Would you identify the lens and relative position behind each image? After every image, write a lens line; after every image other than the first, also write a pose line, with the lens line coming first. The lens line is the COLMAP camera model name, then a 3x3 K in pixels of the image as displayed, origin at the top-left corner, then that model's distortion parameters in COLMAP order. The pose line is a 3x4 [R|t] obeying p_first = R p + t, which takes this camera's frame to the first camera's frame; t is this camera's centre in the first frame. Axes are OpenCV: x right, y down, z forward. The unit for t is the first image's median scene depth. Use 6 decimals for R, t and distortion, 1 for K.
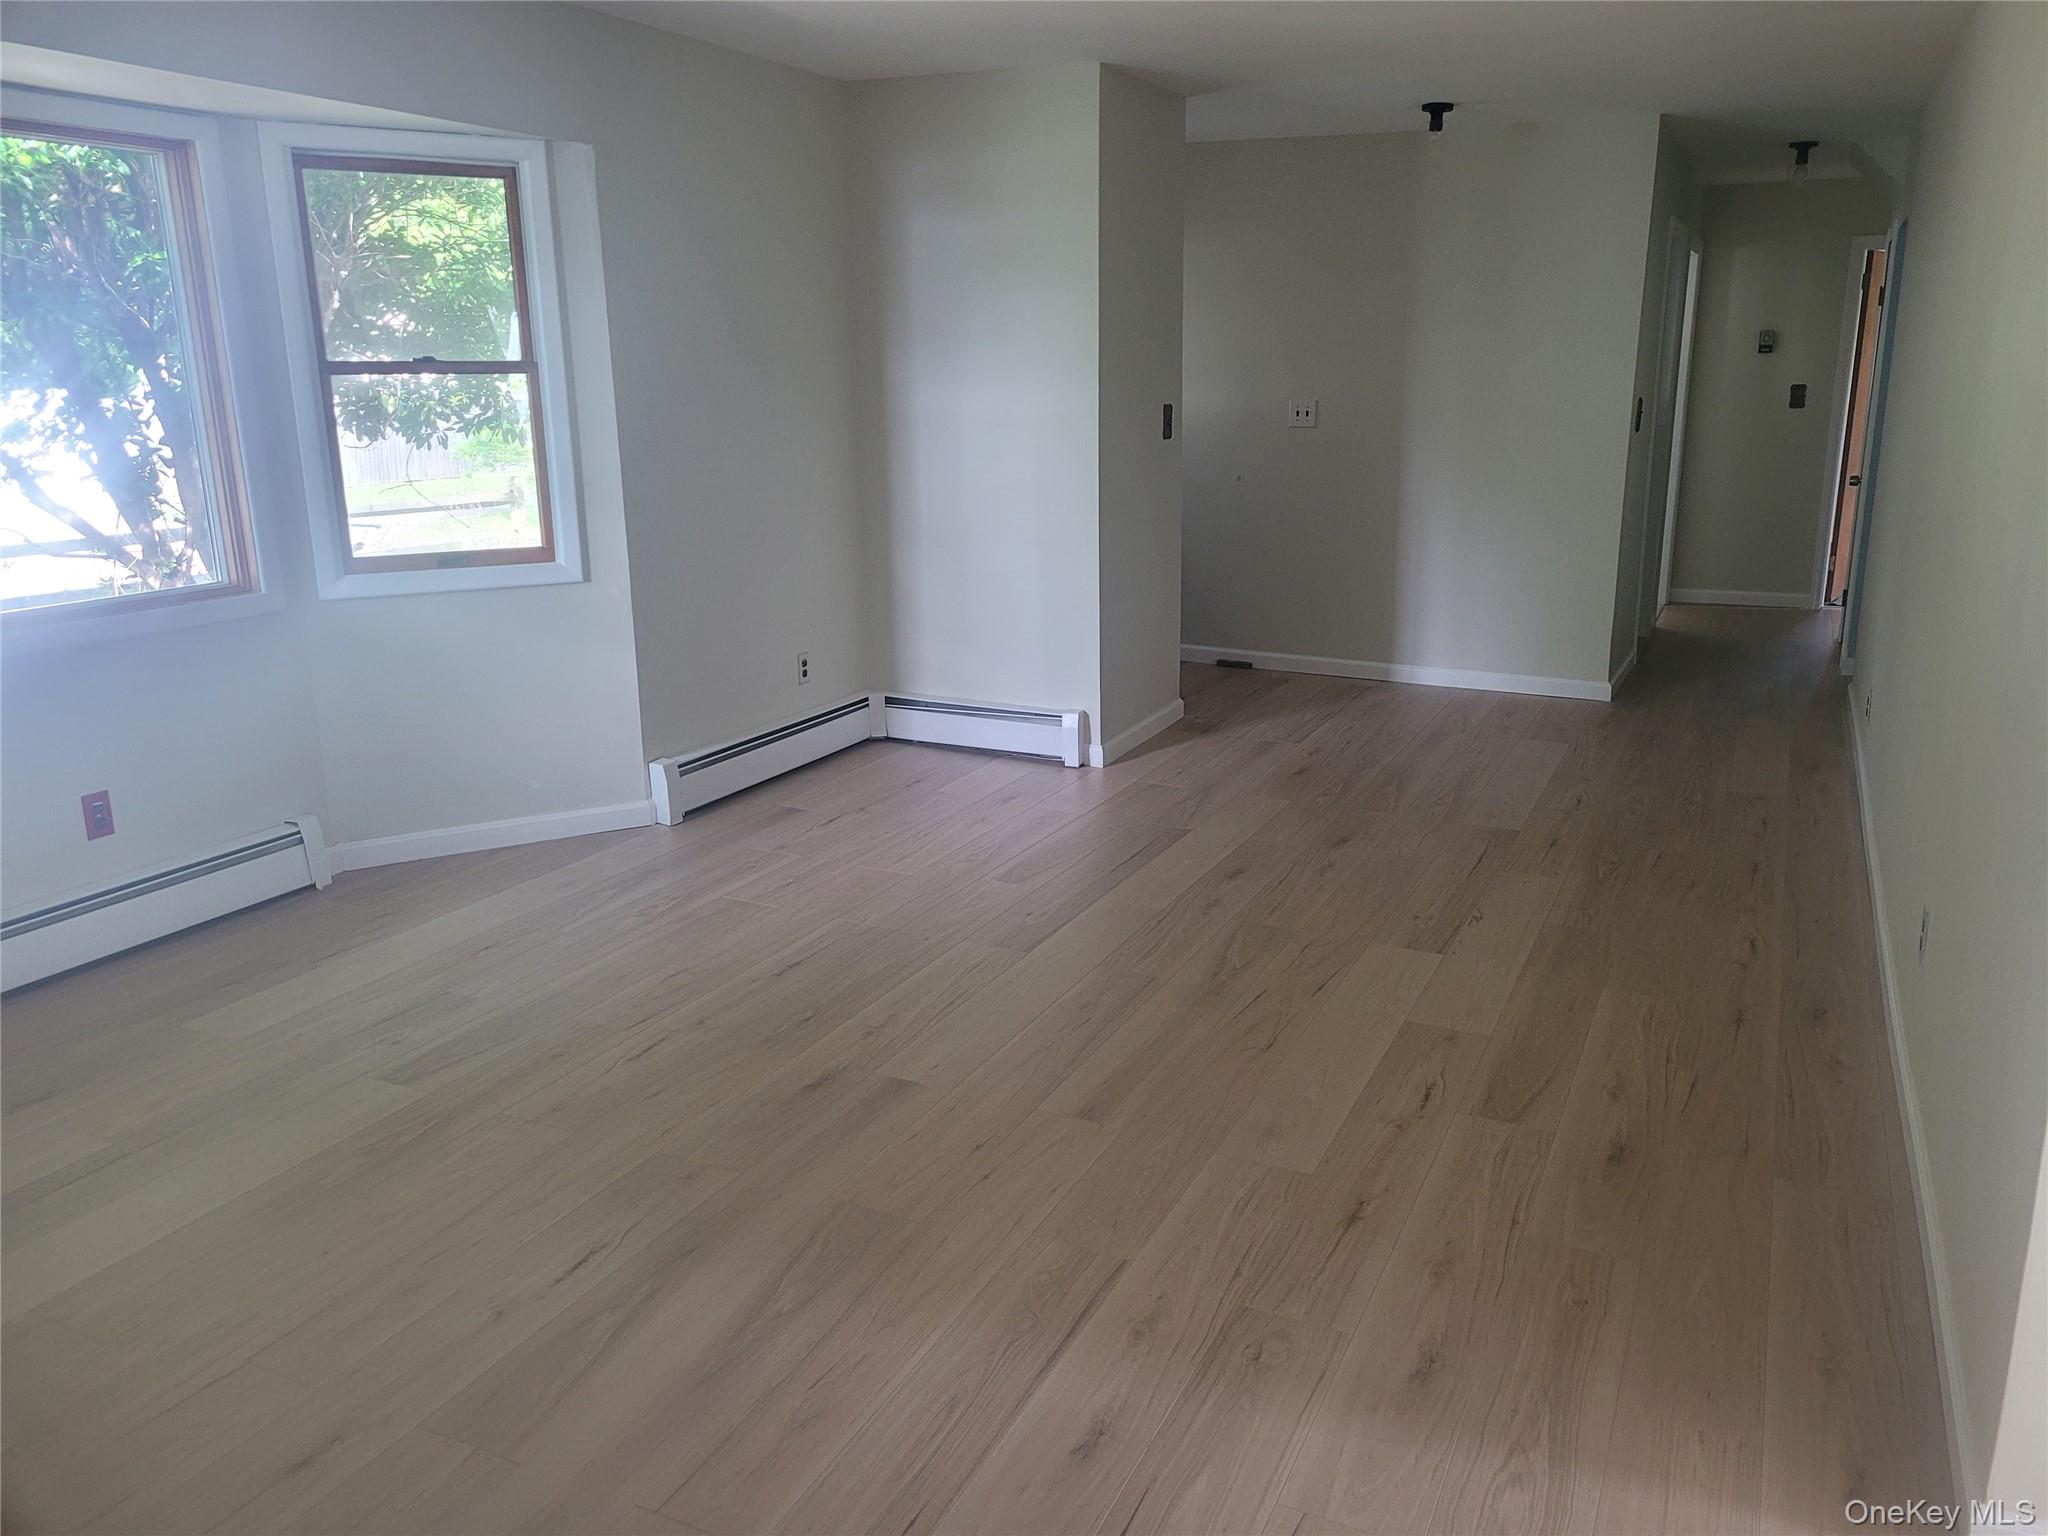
lens RADIAL K [[1558.2, 0, 1074.4], [0, 1558.2, 767.7], [0, 0, 1]] dist [0.054853, -0.080217]
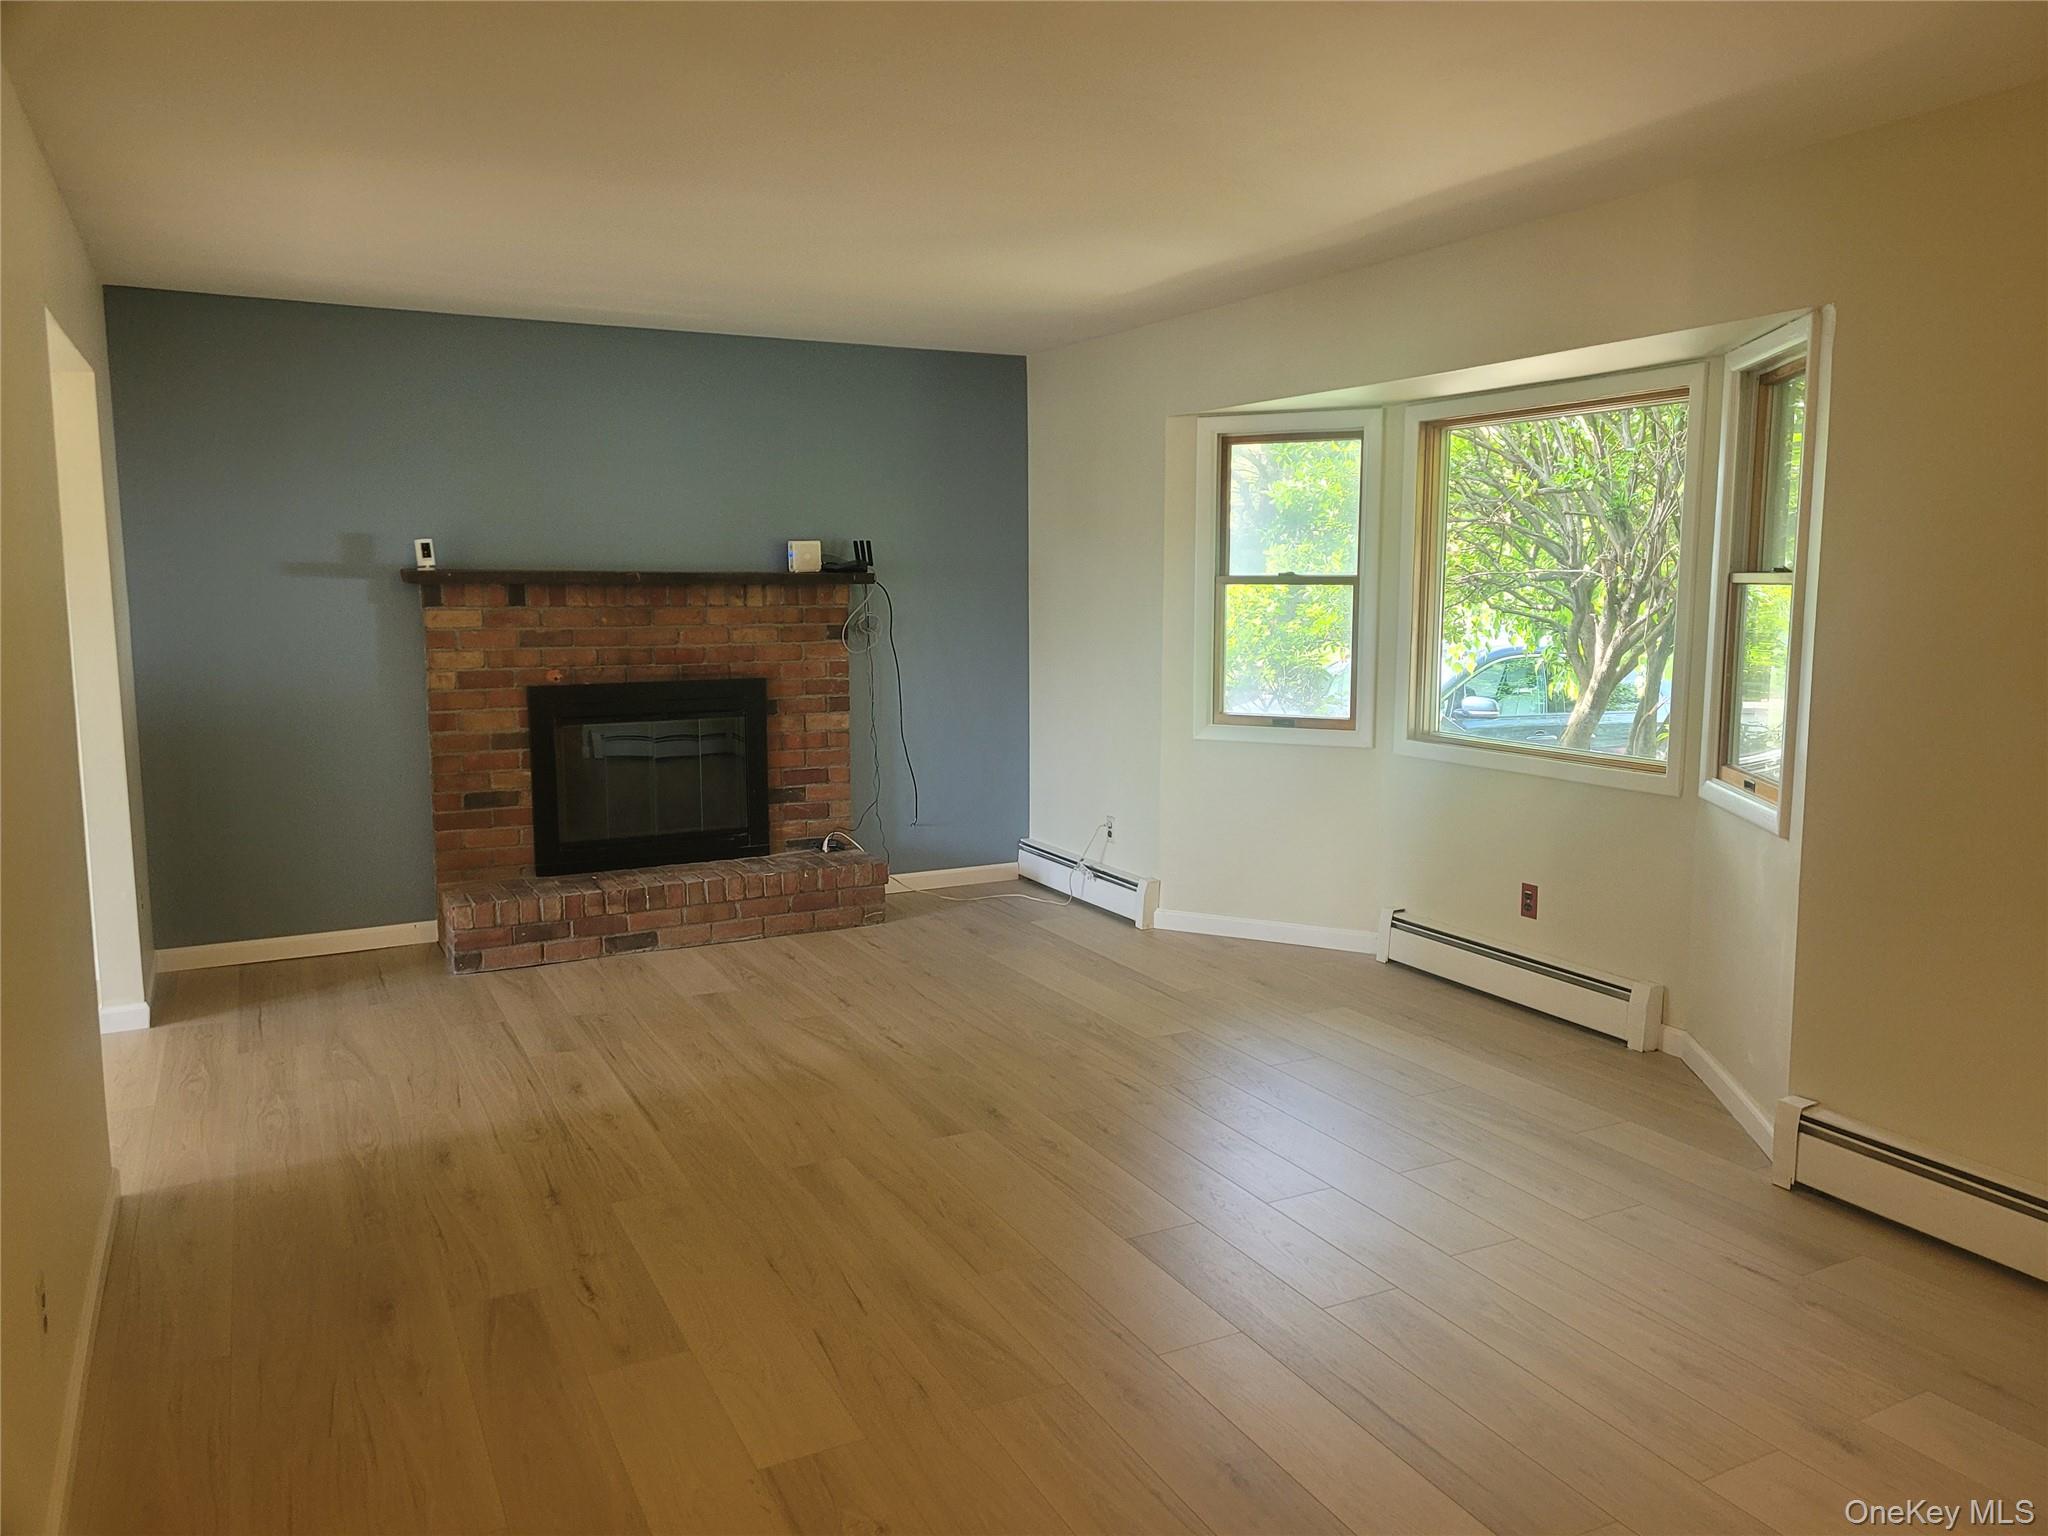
lens RADIAL K [[1558.2, 0, 1074.4], [0, 1558.2, 767.7], [0, 0, 1]] dist [0.054853, -0.080217]
pose [[-0.618815, 0.101063, -0.779008, 0.832719], [-0.198366, 0.939445, 0.279452, -0.475981], [0.760078, 0.327458, -0.561295, 1.799904]]
